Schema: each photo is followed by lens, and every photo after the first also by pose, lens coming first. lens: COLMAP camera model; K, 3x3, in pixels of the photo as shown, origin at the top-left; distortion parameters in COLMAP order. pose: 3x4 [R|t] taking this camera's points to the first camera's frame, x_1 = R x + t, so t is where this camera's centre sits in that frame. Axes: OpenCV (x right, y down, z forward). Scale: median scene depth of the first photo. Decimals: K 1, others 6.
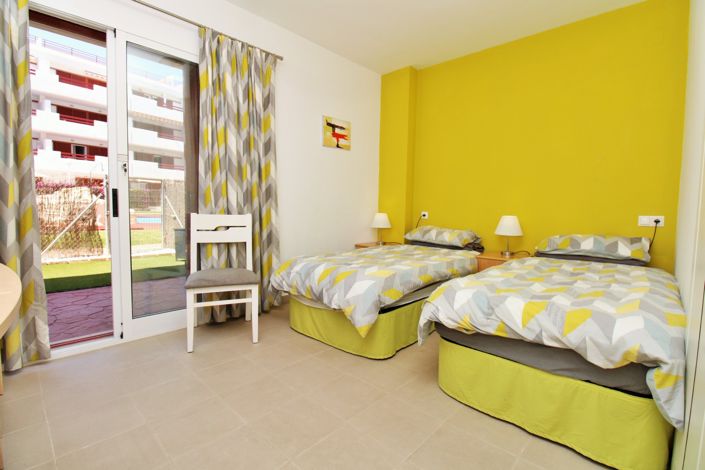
lens RADIAL K [[328.2, 0, 355.0], [0, 328.2, 230.6], [0, 0, 1]] dist [-0.010626, -0.001971]
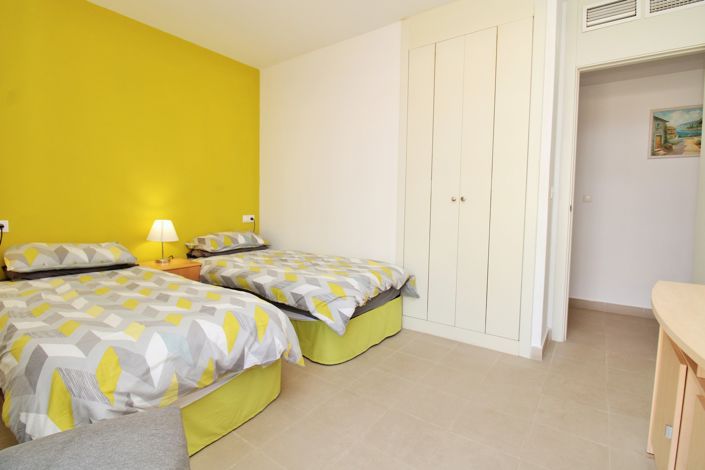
lens RADIAL K [[328.2, 0, 356.7], [0, 328.2, 234.7], [0, 0, 1]] dist [-0.010626, -0.001971]
pose [[-0.101361, -0.101863, 0.989621, -0.698280], [0.061151, 0.992225, 0.108394, -0.101636], [-0.992968, 0.071503, -0.094344, 0.756859]]
